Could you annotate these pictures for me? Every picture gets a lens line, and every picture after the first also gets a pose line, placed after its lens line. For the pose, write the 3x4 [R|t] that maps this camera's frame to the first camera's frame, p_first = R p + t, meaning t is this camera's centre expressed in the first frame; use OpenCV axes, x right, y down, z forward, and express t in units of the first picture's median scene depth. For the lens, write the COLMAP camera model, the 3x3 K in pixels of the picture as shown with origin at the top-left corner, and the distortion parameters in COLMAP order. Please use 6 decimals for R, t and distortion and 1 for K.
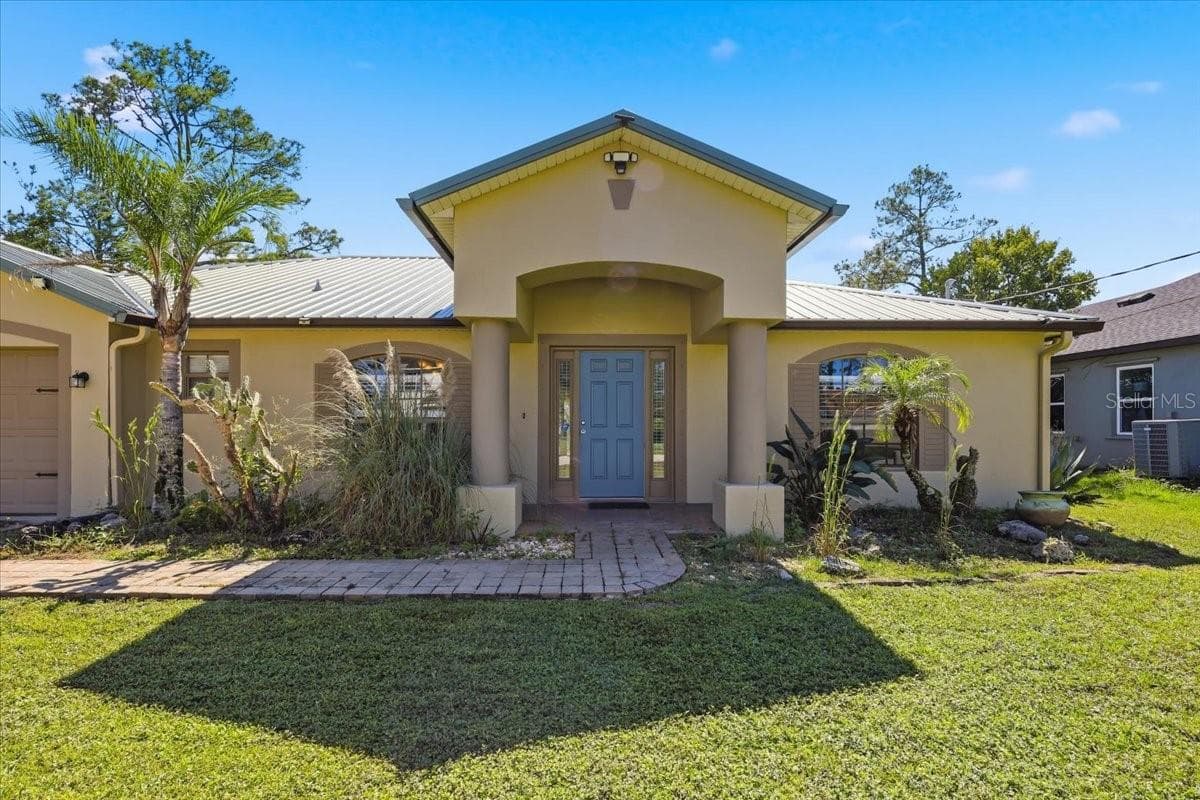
lens RADIAL K [[595.7, 0, 600.0], [0, 595.7, 400.0], [0, 0, 1]] dist [0.005316, 0.000417]
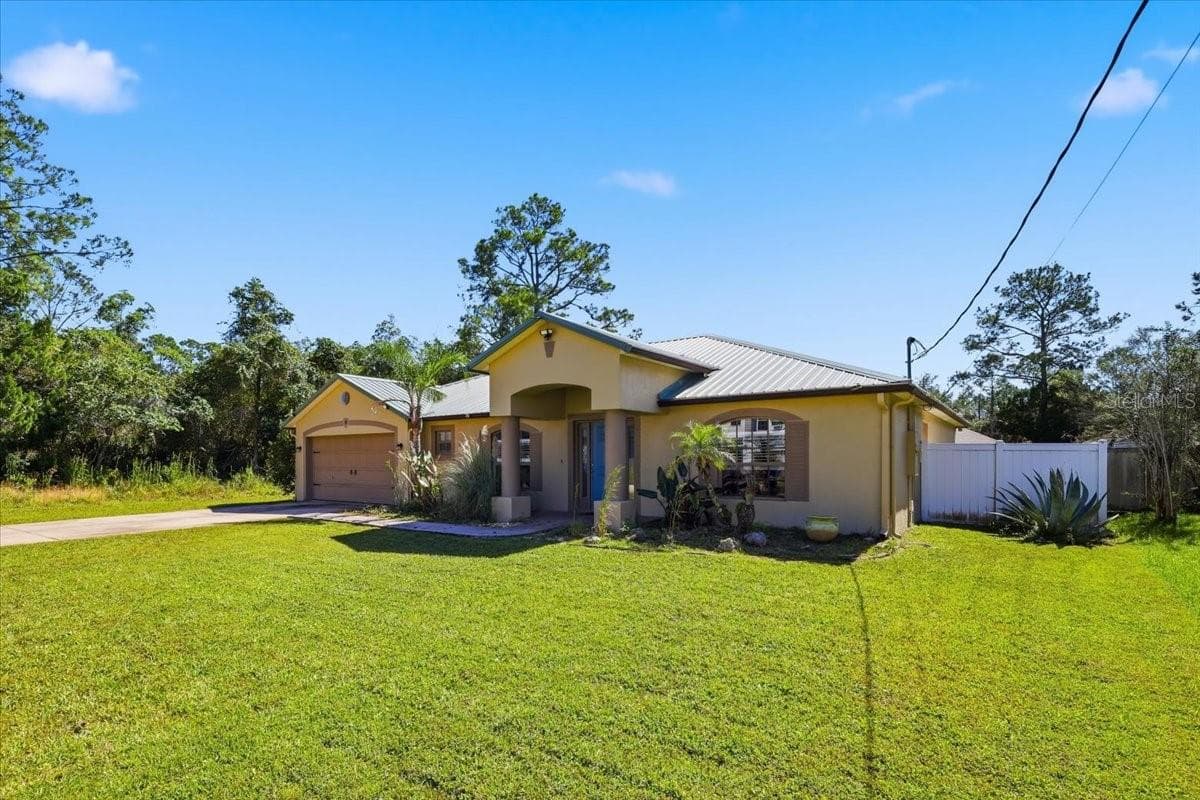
lens RADIAL K [[783.3, 0, 600.0], [0, 783.3, 400.0], [0, 0, 1]] dist [0.060297, -0.088278]
pose [[0.744493, -0.047458, -0.665941, 0.678760], [0.020943, 0.998640, -0.047754, -0.019407], [0.667302, 0.021606, 0.744474, -0.292468]]
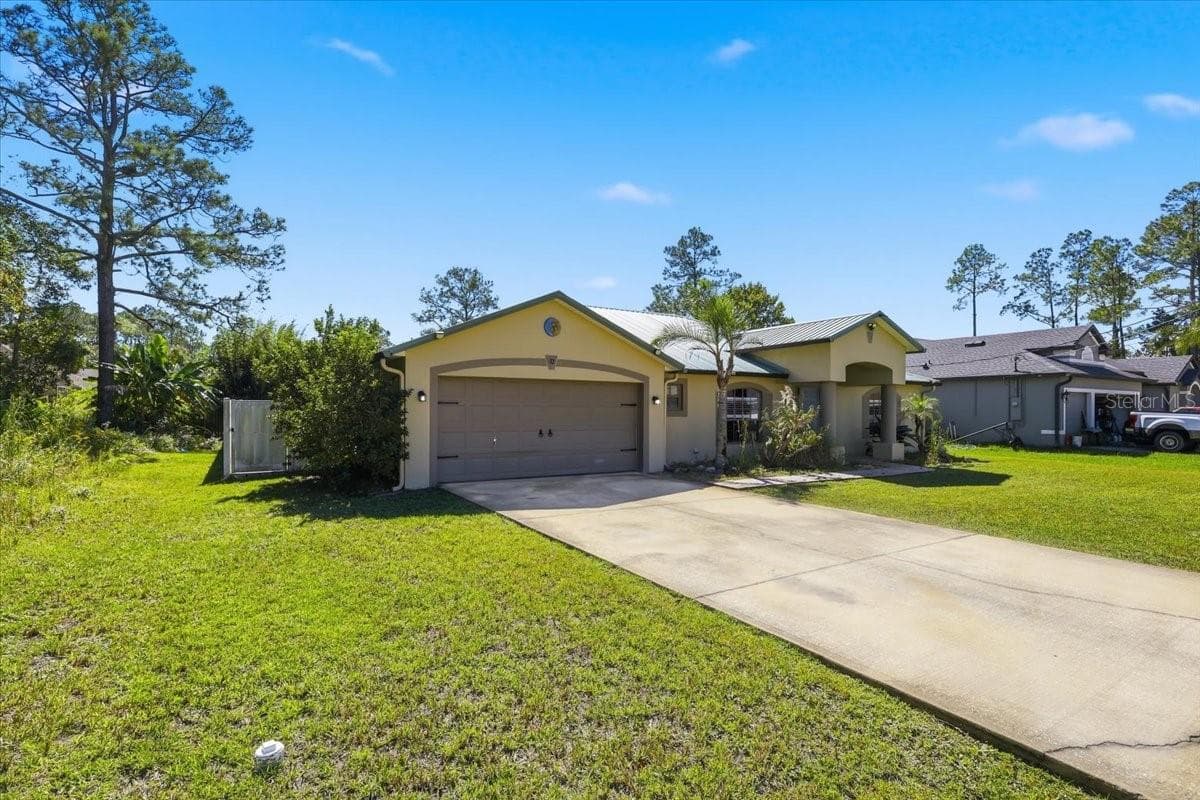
lens RADIAL K [[595.7, 0, 600.0], [0, 595.7, 400.0], [0, 0, 1]] dist [0.005316, 0.000417]
pose [[0.861827, 0.012001, 0.507061, -0.809661], [-0.028919, 0.999256, 0.025502, -0.031482], [-0.506377, -0.036642, 0.861533, -0.246296]]
